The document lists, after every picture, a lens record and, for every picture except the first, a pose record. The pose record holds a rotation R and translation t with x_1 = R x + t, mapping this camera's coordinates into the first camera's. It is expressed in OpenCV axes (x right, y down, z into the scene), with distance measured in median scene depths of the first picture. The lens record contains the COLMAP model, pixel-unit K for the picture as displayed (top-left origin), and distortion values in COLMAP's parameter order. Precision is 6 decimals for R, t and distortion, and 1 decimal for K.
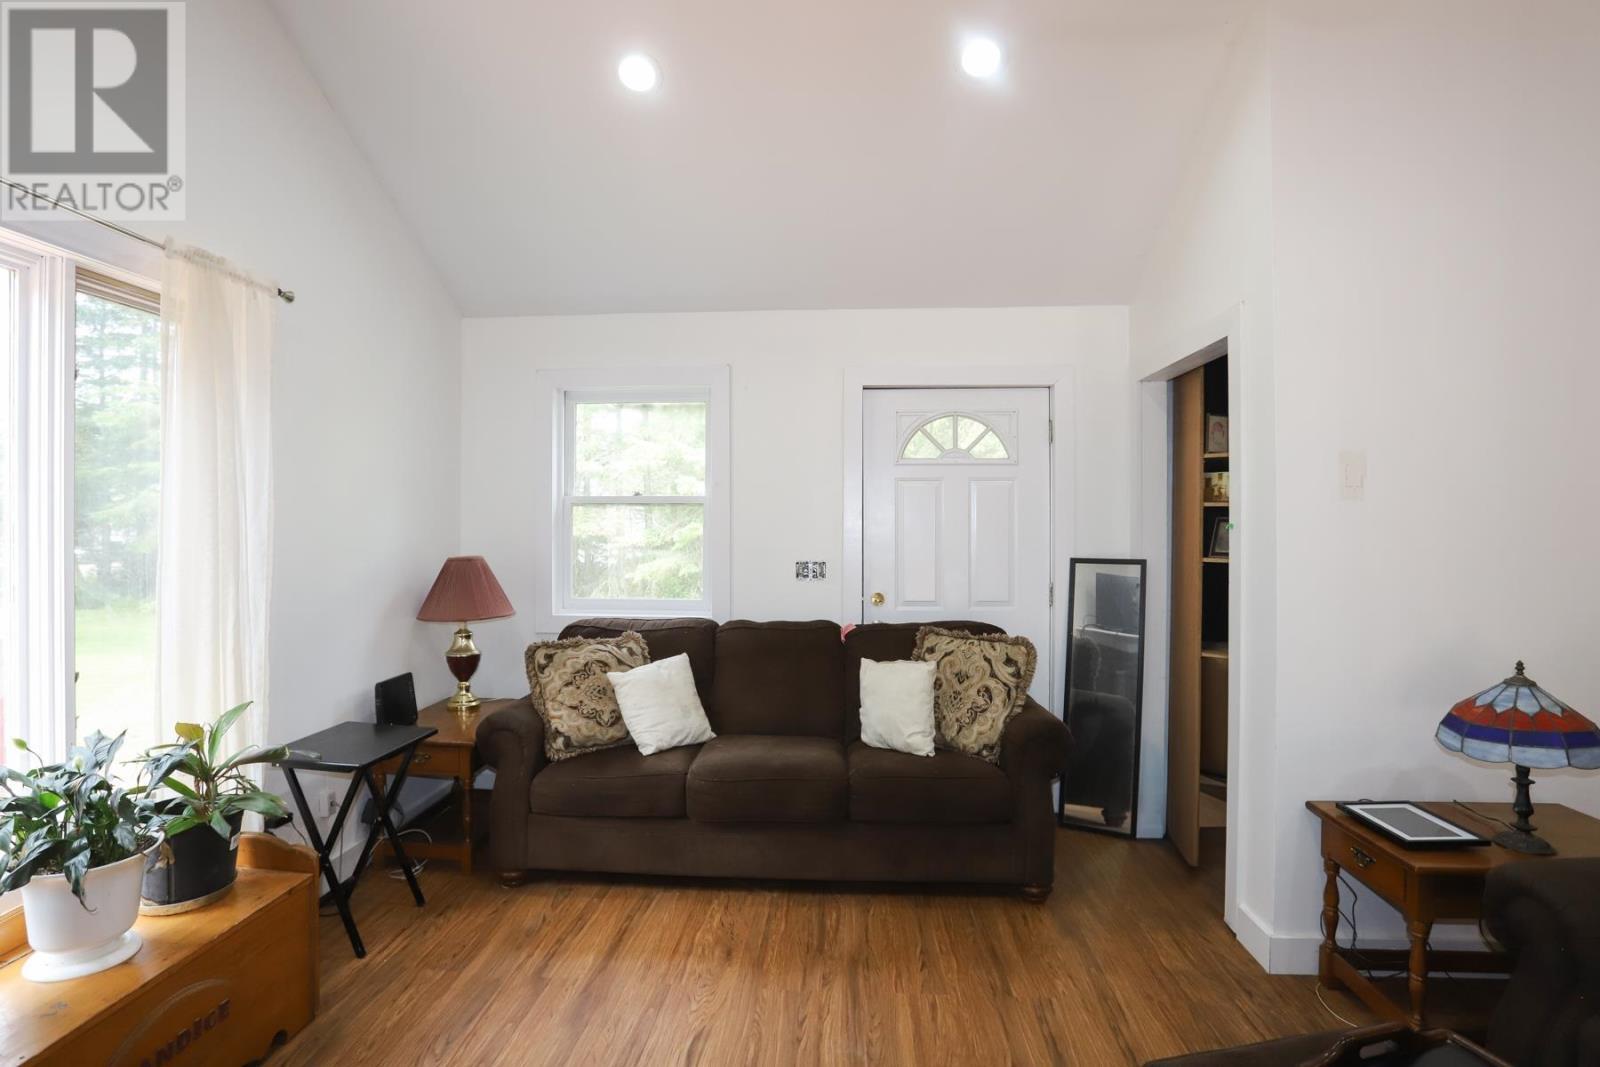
lens RADIAL K [[796.5, 0, 787.3], [0, 796.5, 534.0], [0, 0, 1]] dist [-0.075207, 0.036393]
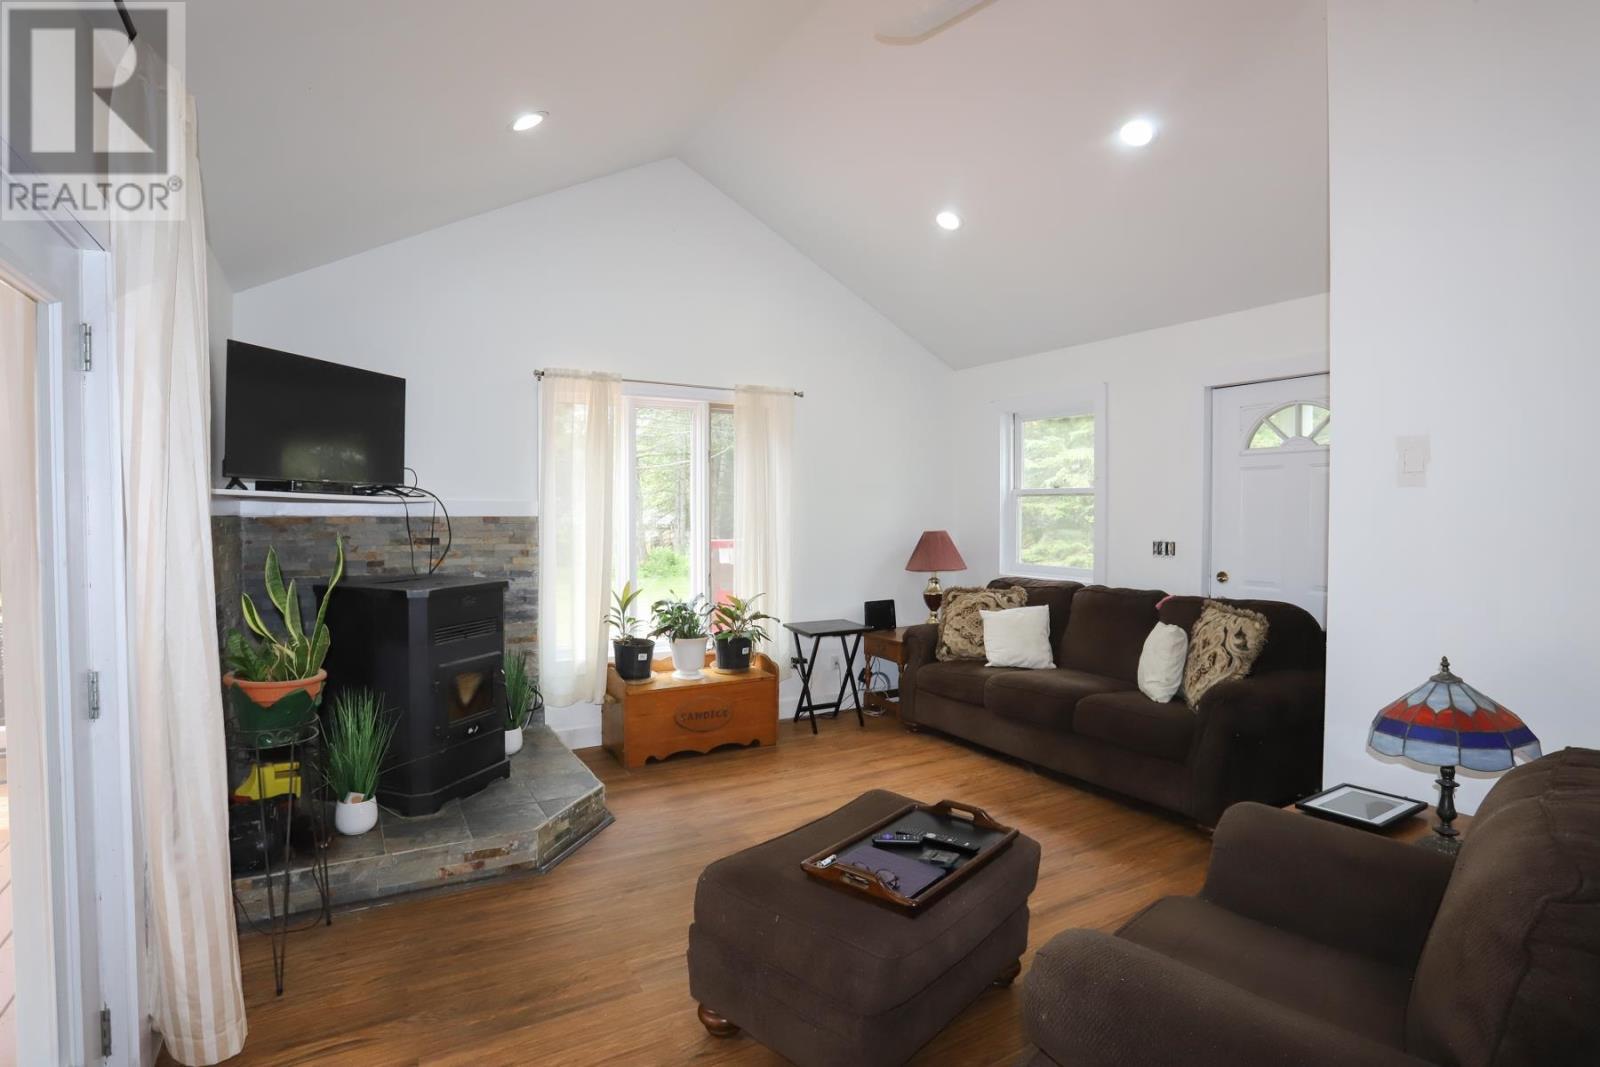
lens RADIAL K [[796.5, 0, 787.3], [0, 796.5, 534.0], [0, 0, 1]] dist [-0.075207, 0.036393]
pose [[0.568778, 0.025725, -0.822088, 0.816364], [-0.006250, 0.999617, 0.026956, -0.005327], [0.822467, -0.010194, 0.568721, -0.145759]]
